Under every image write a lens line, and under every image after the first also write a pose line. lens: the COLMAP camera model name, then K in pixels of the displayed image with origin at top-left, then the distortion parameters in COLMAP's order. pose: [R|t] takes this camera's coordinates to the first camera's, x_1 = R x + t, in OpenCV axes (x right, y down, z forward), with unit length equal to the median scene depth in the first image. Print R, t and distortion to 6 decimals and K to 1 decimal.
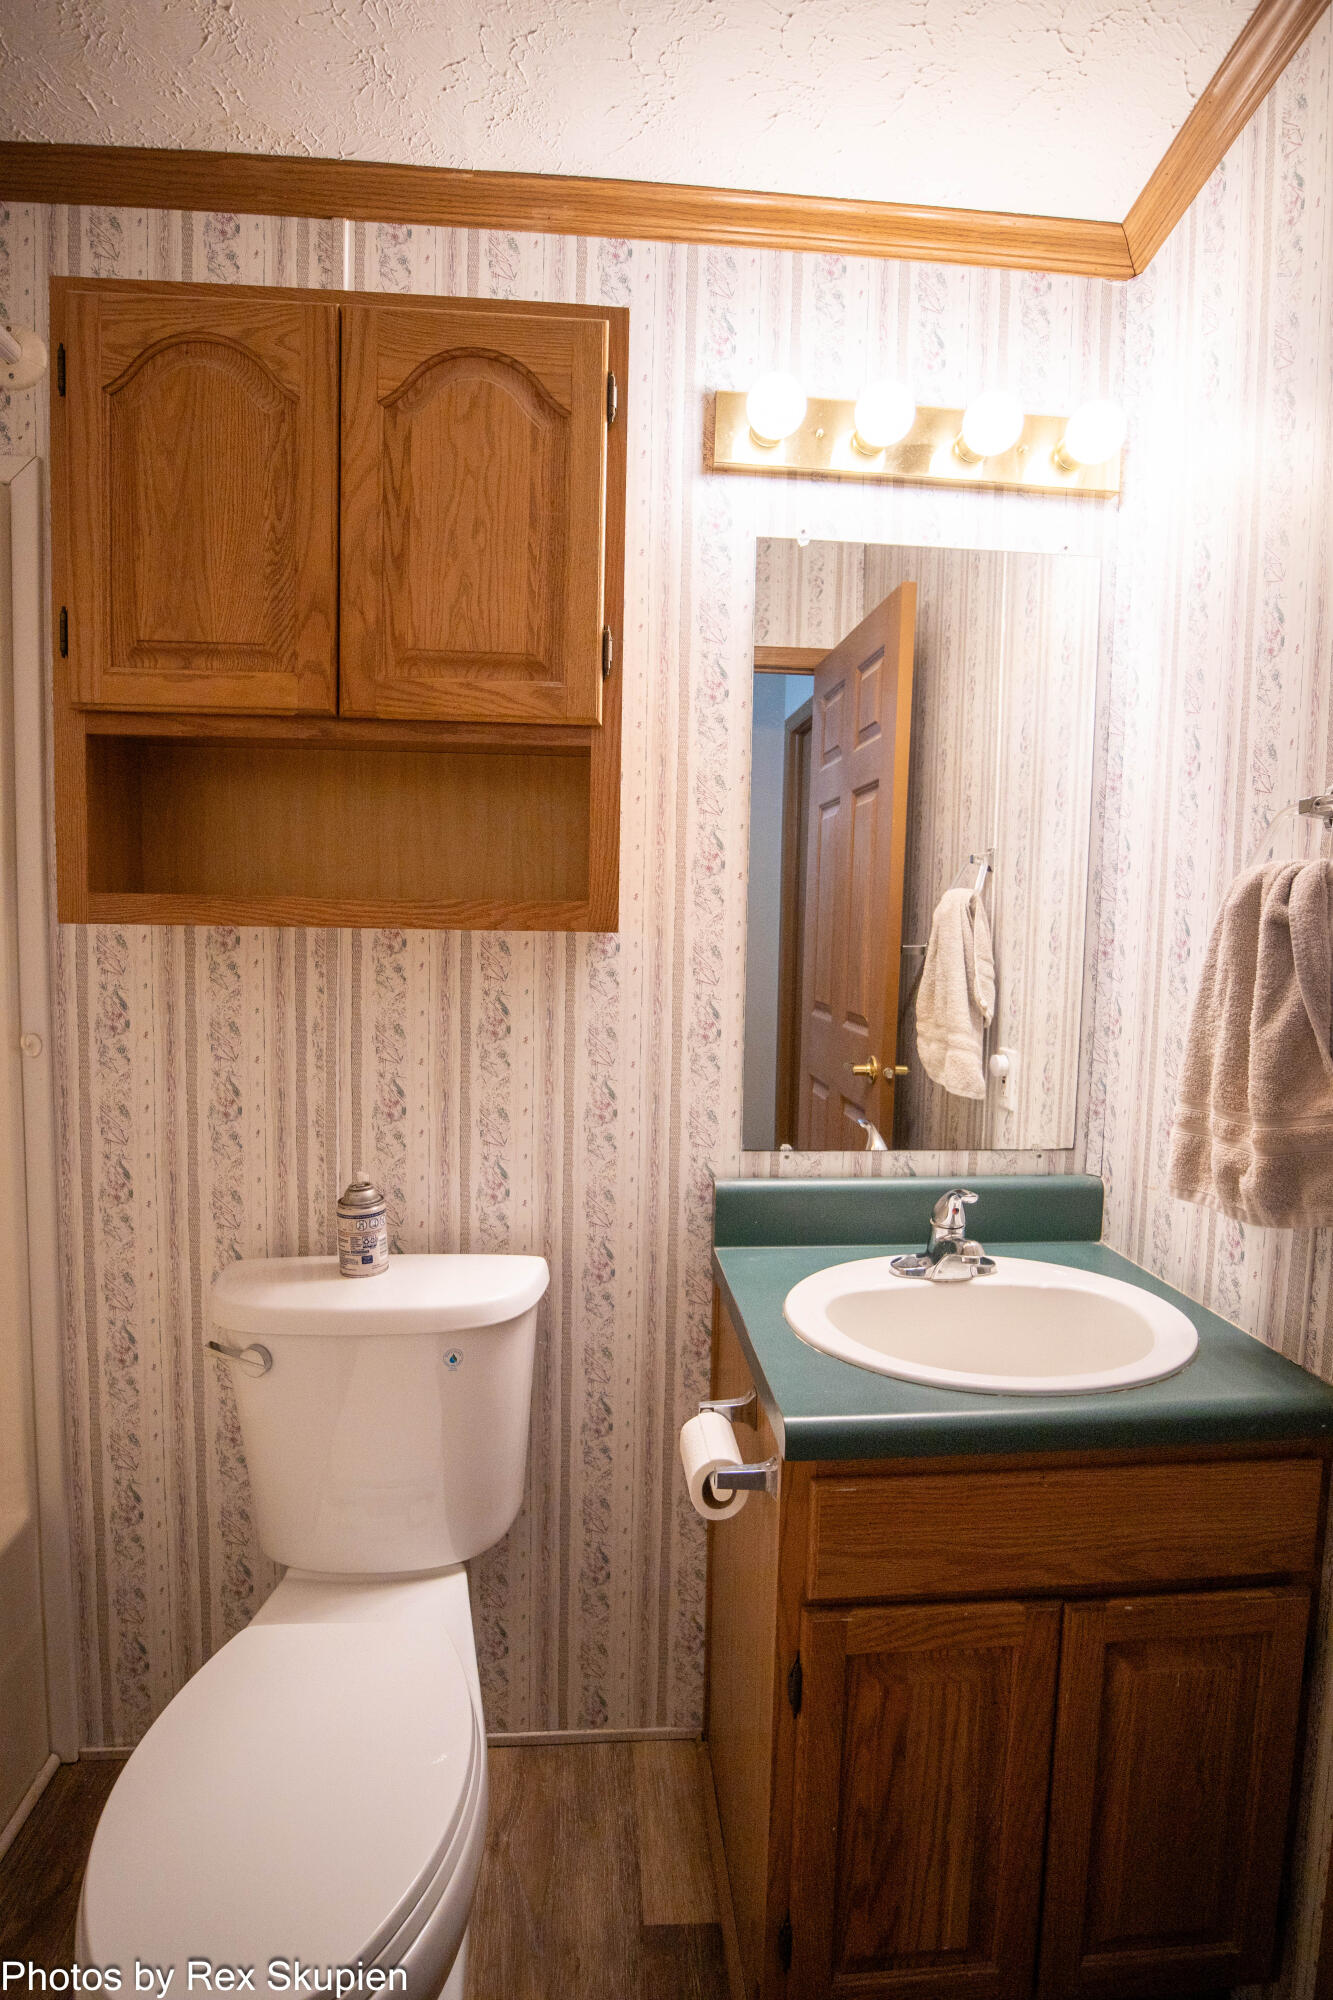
lens RADIAL K [[1021.5, 0, 633.4], [0, 1021.5, 990.0], [0, 0, 1]] dist [-0.041556, 0.011144]
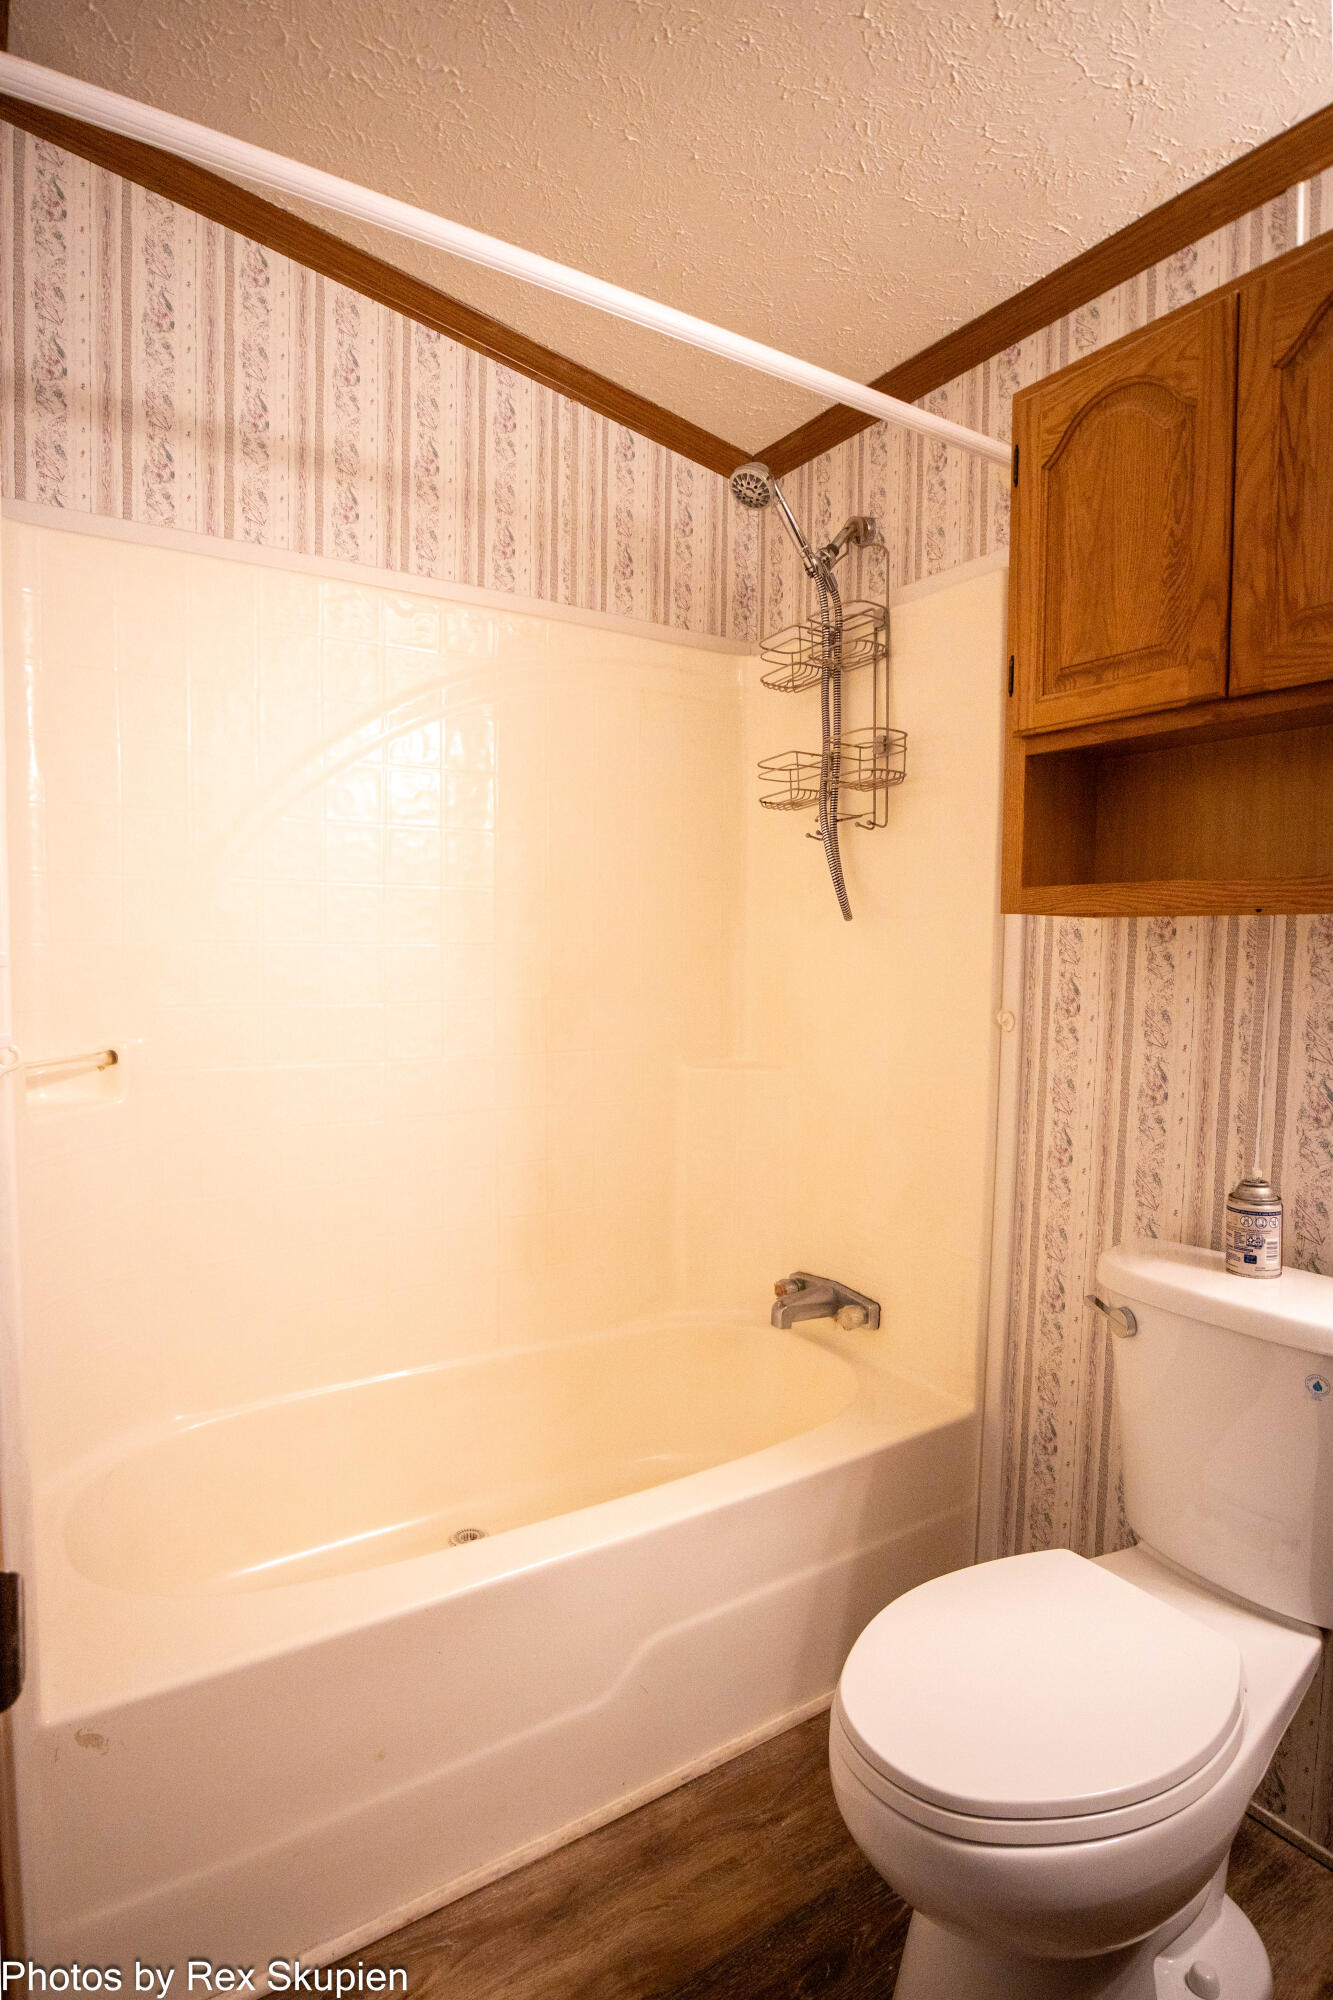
lens RADIAL K [[1021.5, 0, 633.4], [0, 1021.5, 990.0], [0, 0, 1]] dist [-0.041556, 0.011144]
pose [[0.469674, 0.028311, -0.882386, 0.282533], [-0.066825, 0.997758, -0.003557, 0.054432], [0.880307, 0.060636, 0.470513, 0.032450]]
